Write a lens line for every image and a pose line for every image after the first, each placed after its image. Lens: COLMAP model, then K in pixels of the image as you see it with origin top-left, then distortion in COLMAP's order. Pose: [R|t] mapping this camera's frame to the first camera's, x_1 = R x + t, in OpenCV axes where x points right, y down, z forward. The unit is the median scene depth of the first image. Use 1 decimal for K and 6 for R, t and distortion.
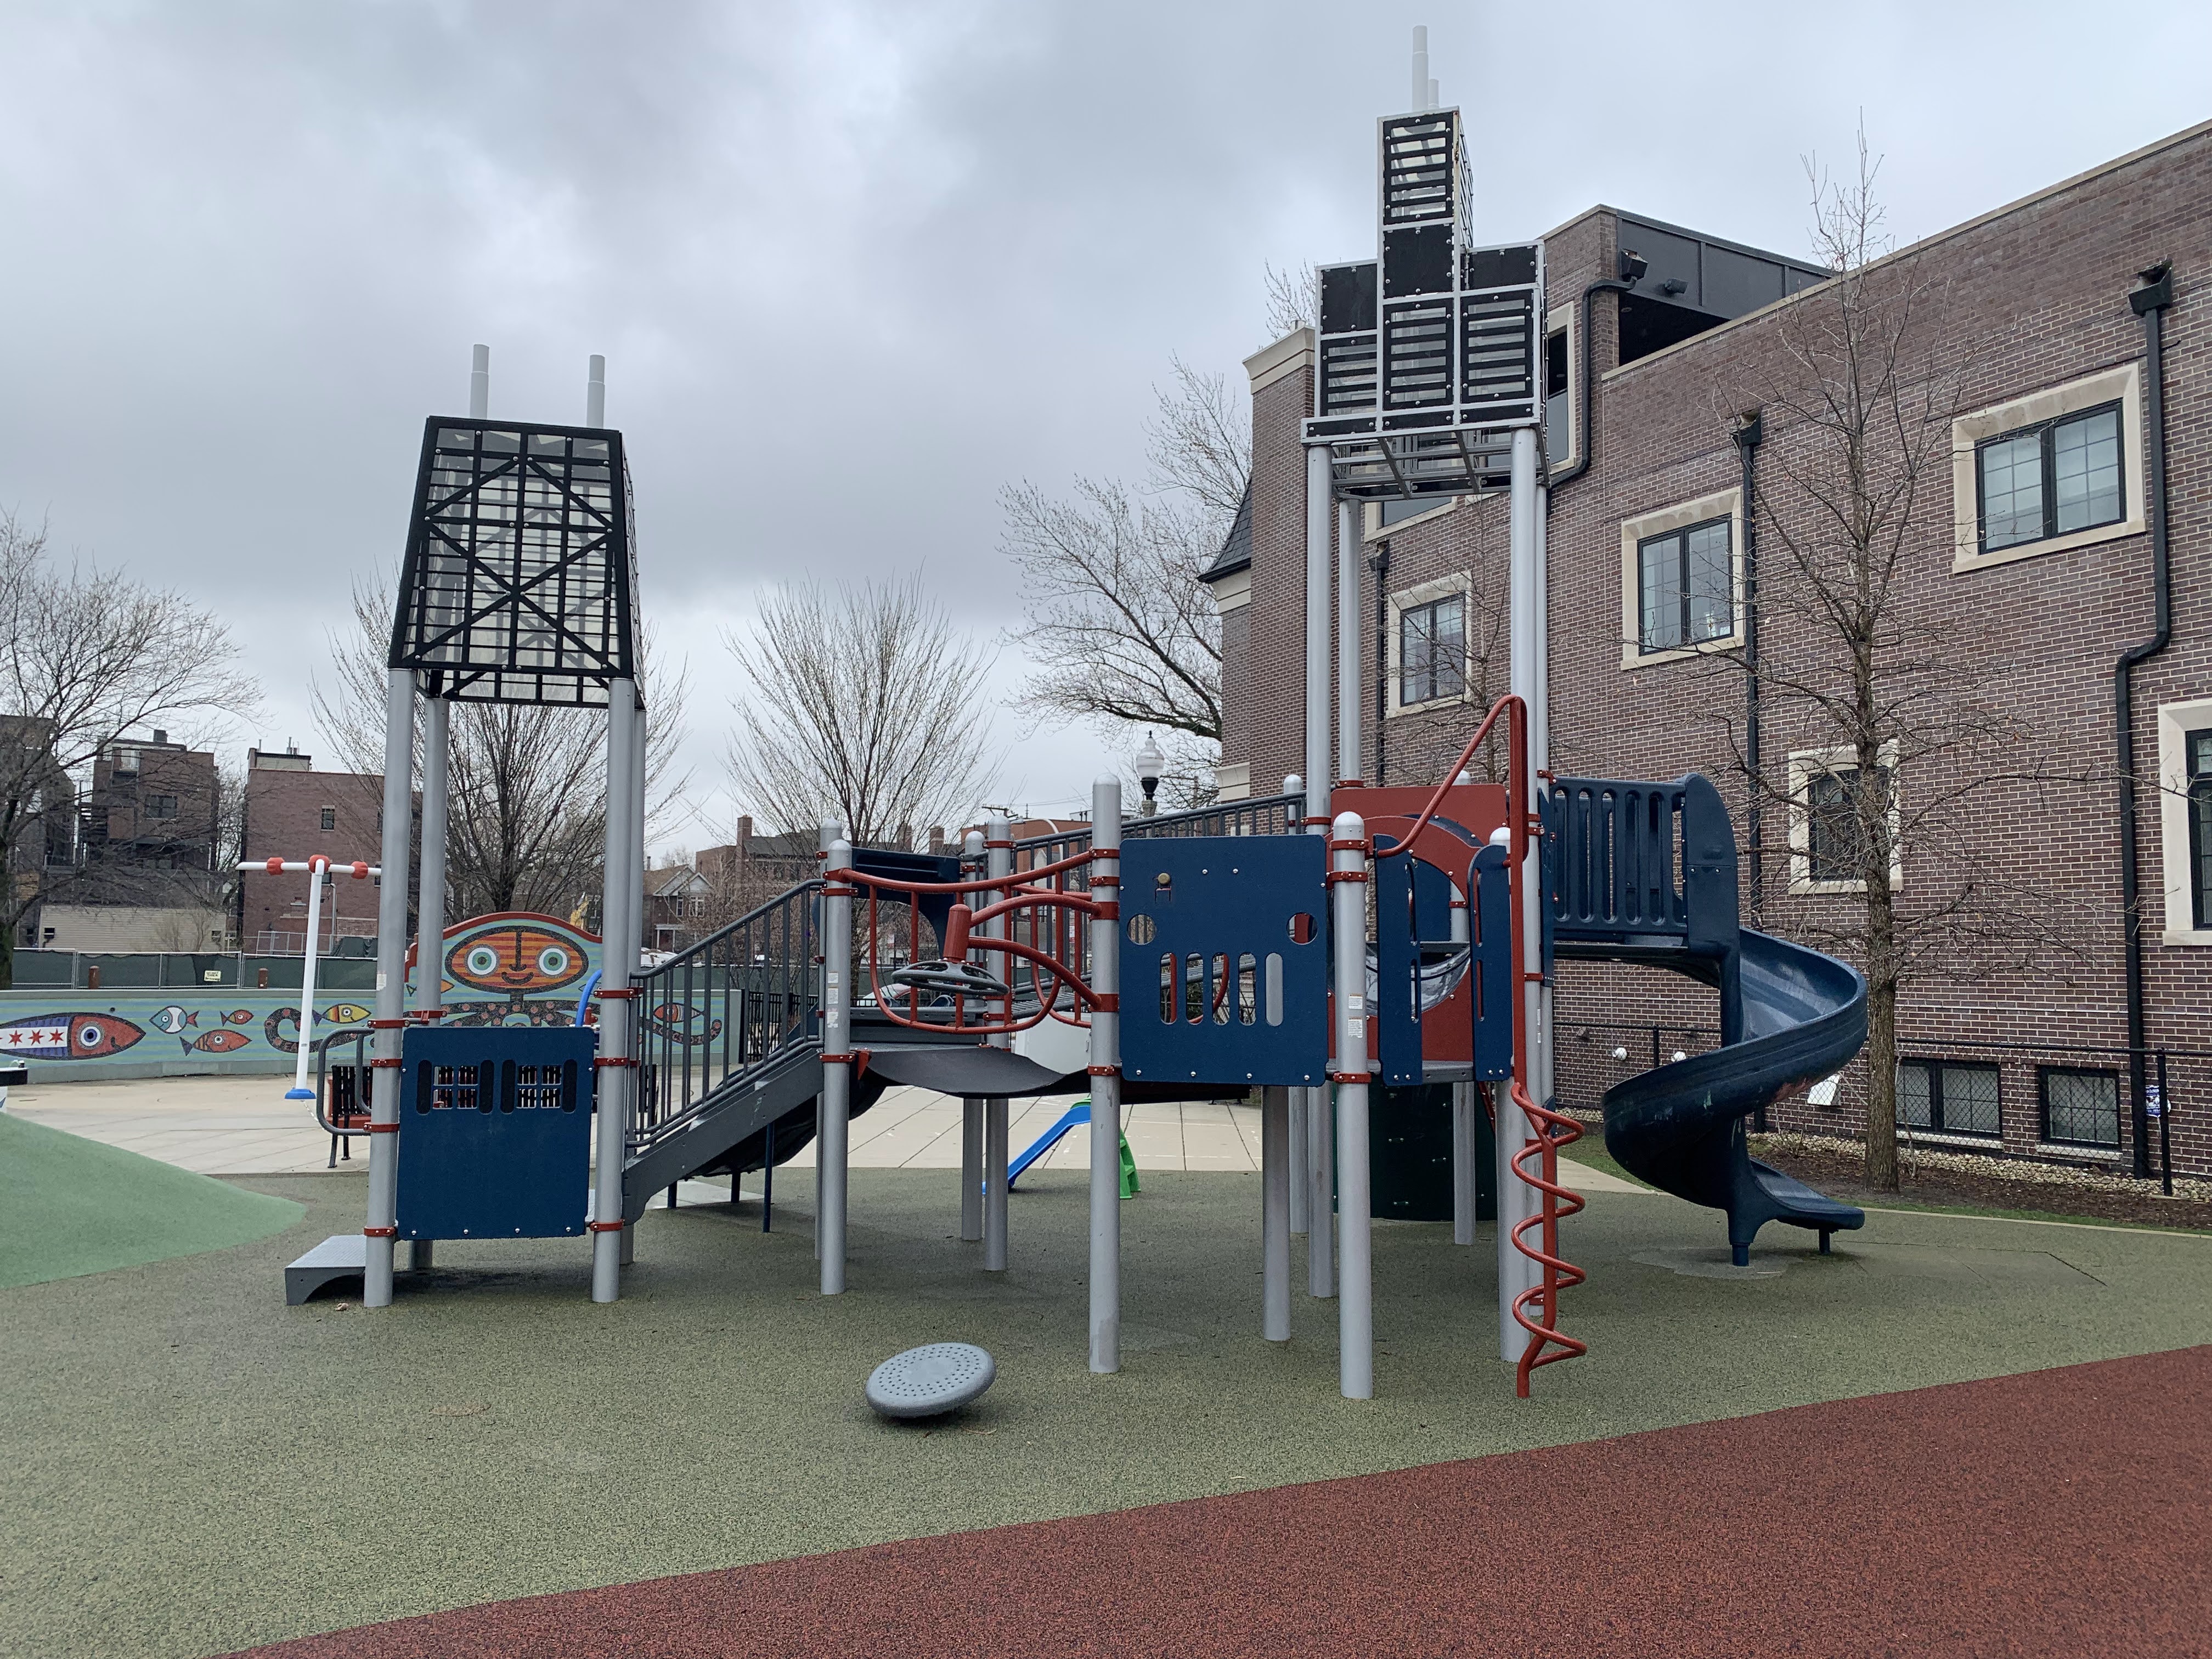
lens RADIAL K [[1669.4, 0, 1106.0], [0, 1669.4, 829.5], [0, 0, 1]] dist [0.008667, -0.039797]
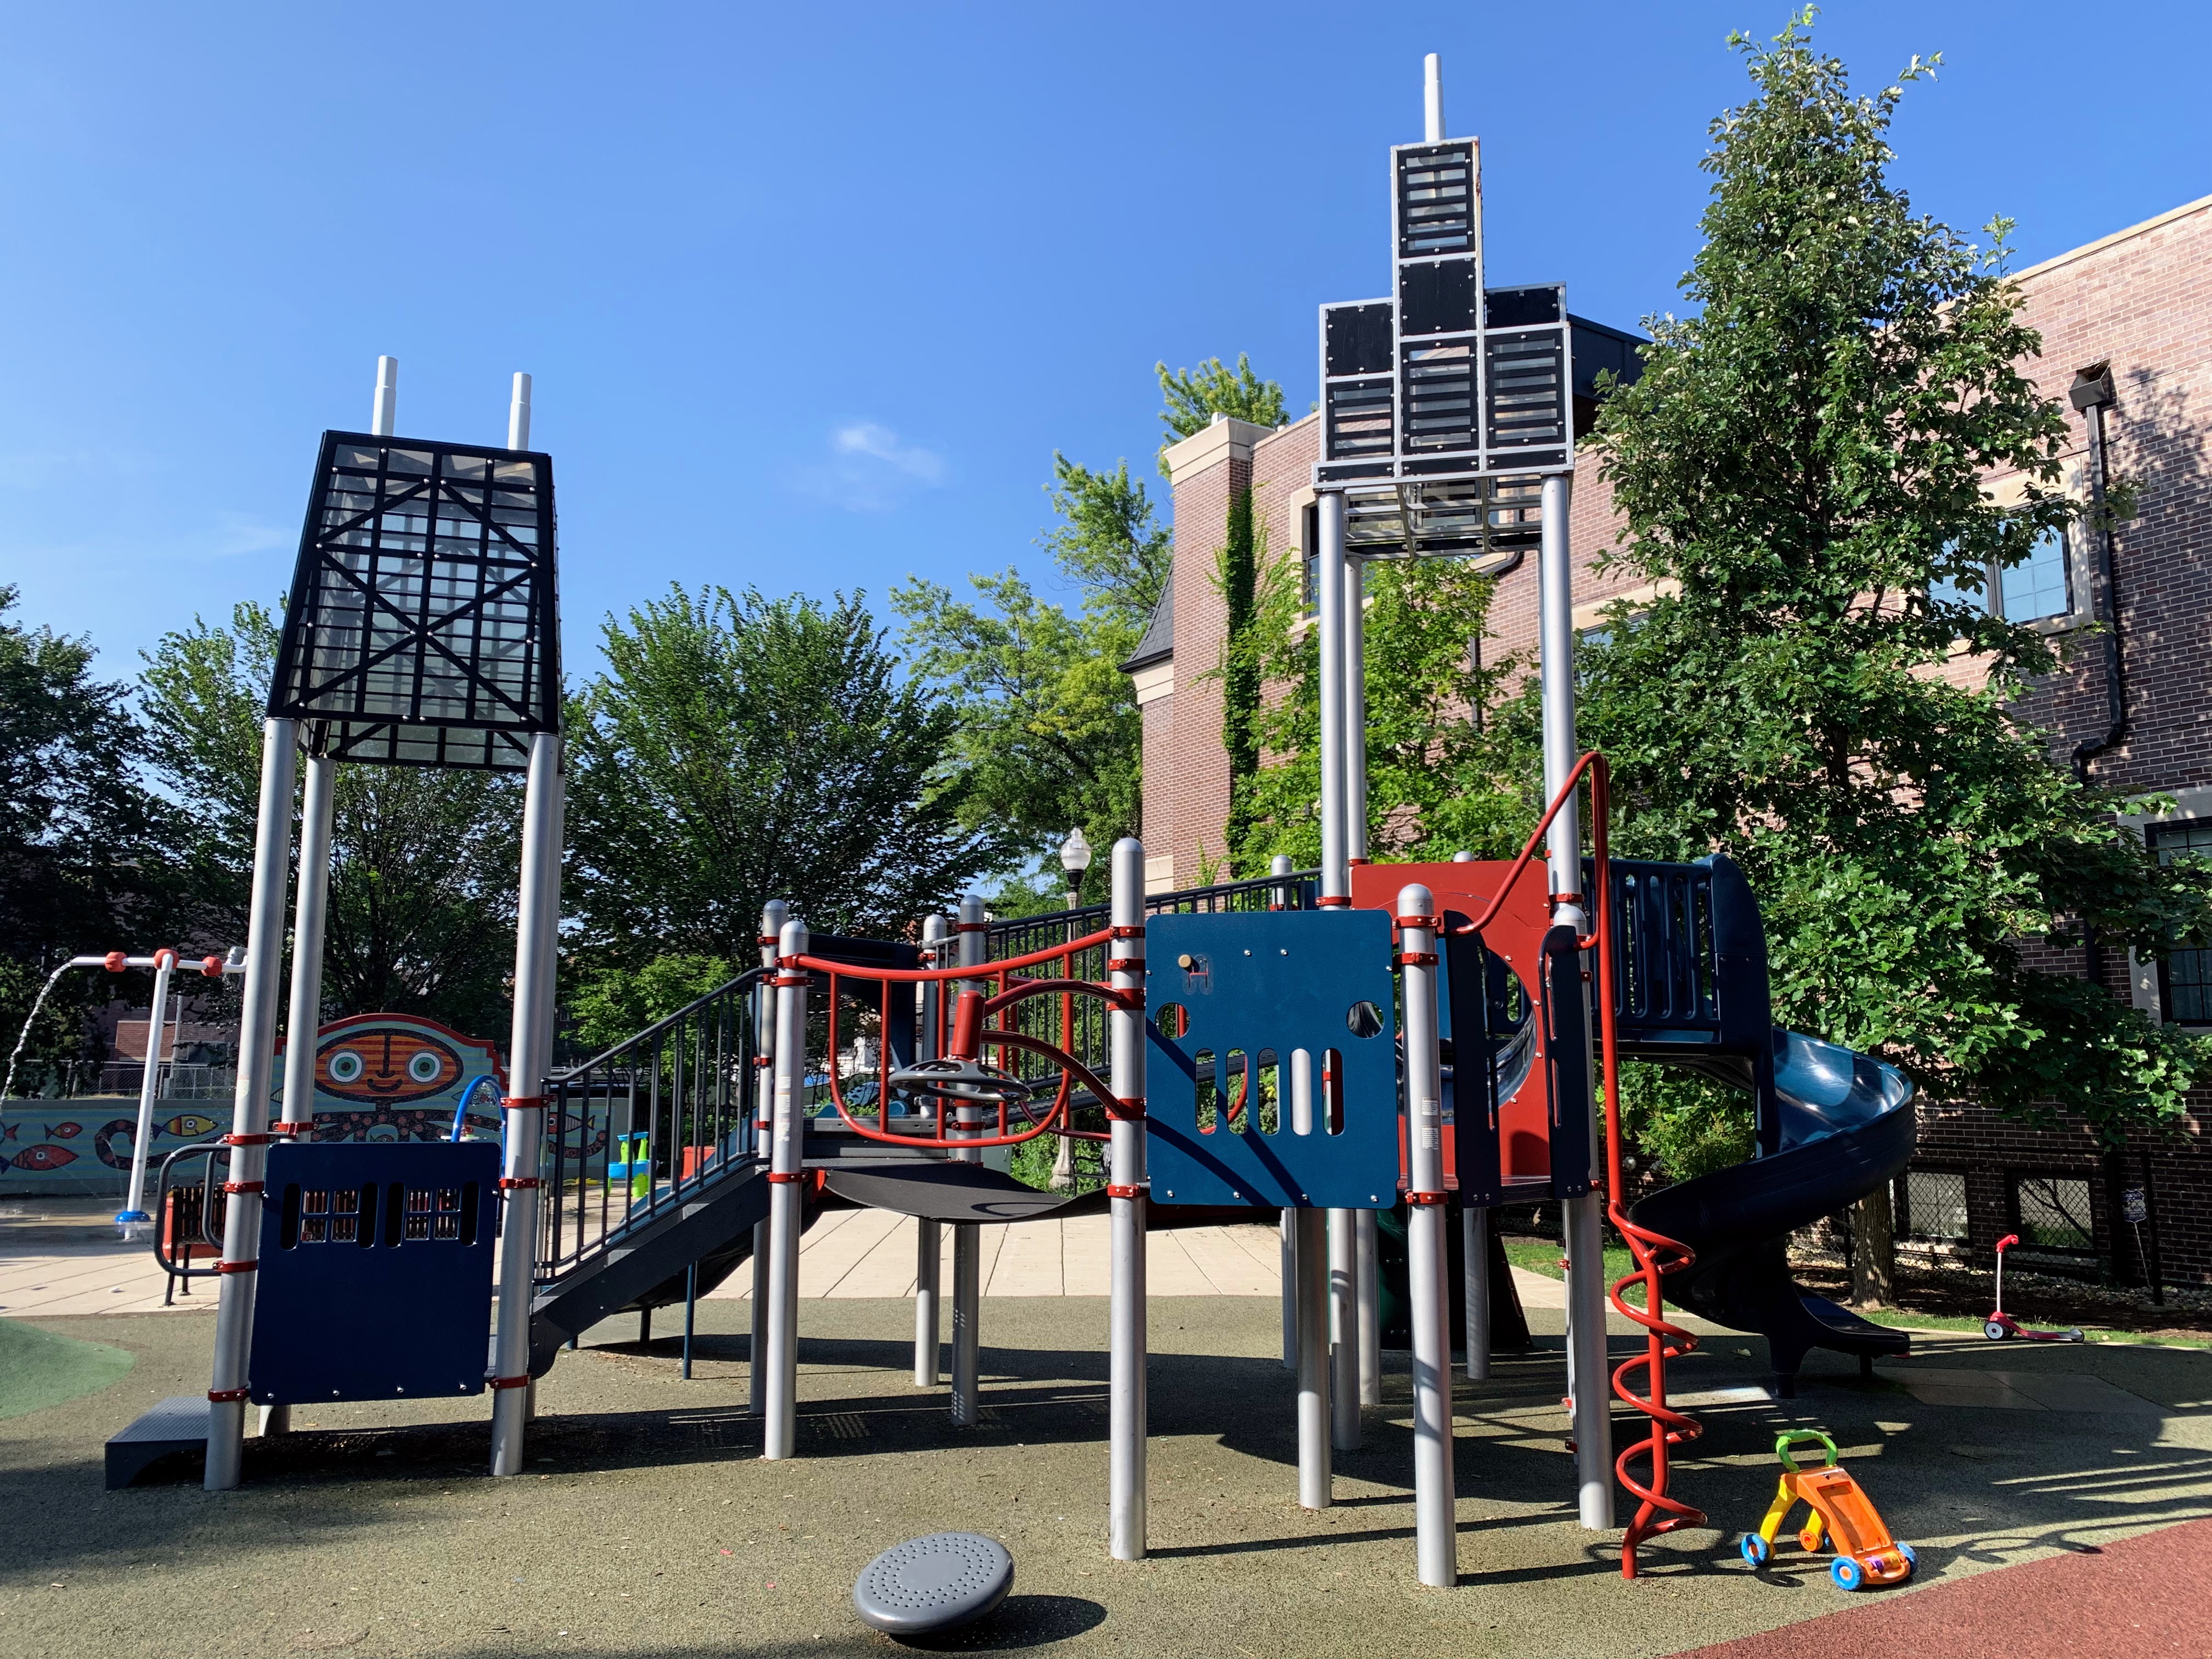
lens RADIAL K [[1629.2, 0, 1107.8], [0, 1629.2, 813.6], [0, 0, 1]] dist [-0.005684, 0.000370]
pose [[0.996506, 0.008896, 0.083044, -0.067754], [-0.002569, 0.997105, -0.075995, 0.014468], [-0.083479, 0.075517, 0.993644, 0.138328]]
